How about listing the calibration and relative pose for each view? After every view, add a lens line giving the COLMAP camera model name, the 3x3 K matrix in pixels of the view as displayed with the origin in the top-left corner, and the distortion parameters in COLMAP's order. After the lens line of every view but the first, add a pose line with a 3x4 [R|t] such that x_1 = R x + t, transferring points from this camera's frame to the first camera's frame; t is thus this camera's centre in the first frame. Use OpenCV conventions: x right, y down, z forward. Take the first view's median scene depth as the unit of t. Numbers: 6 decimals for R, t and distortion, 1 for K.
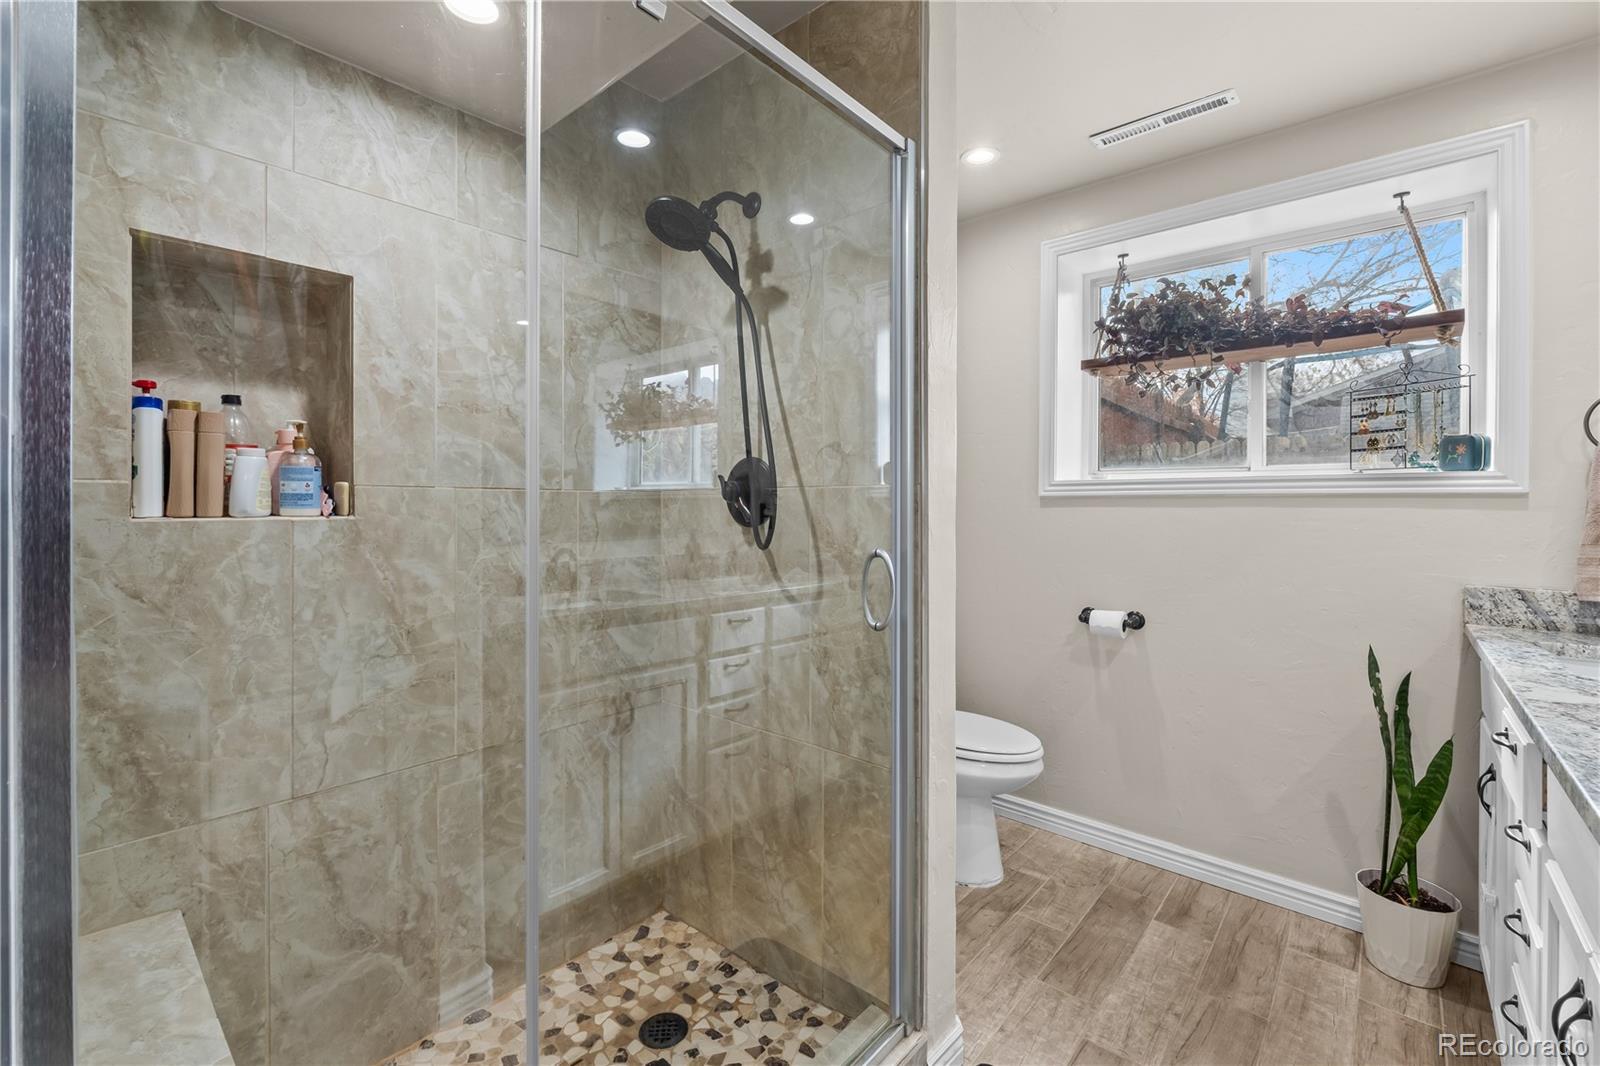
lens RADIAL K [[711.1, 0, 813.7], [0, 711.1, 501.7], [0, 0, 1]] dist [-0.000001, -0.000841]
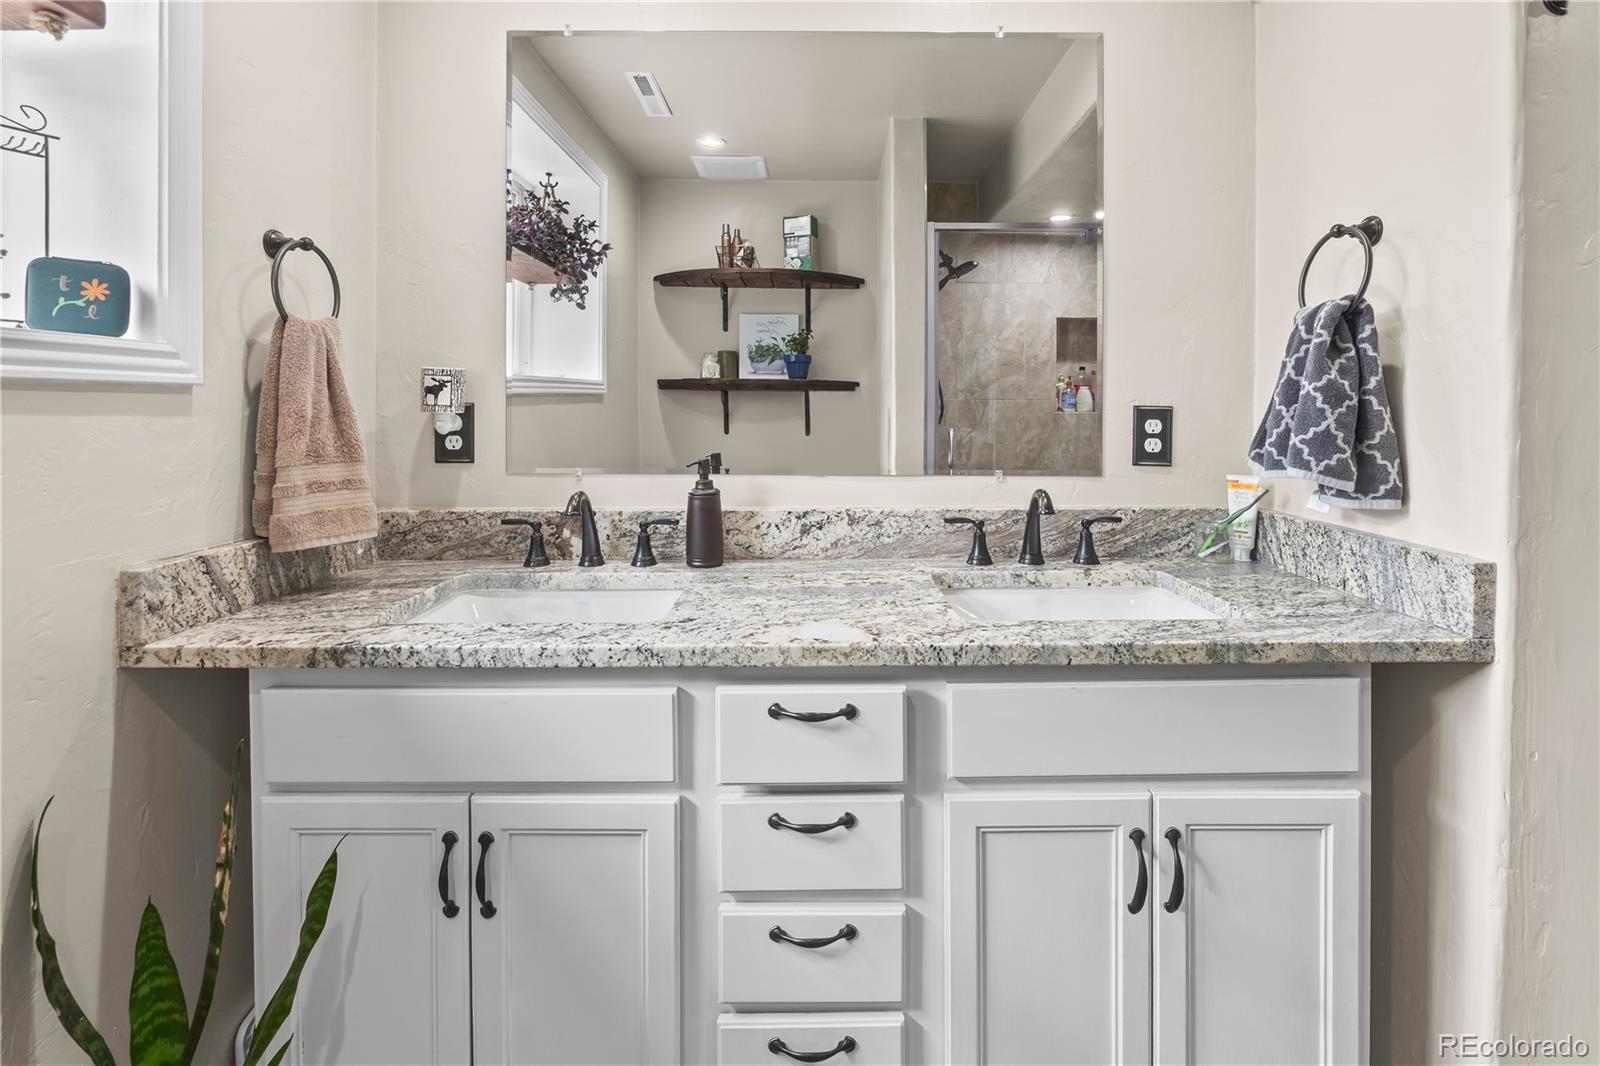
lens RADIAL K [[760.5, 0, 873.5], [0, 760.5, 403.6], [0, 0, 1]] dist [-0.006223, 0.000003]
pose [[-0.649395, -0.007337, 0.760416, 0.175069], [-0.007148, 0.999968, 0.003544, -0.003762], [-0.760418, -0.003134, -0.649426, 0.920698]]
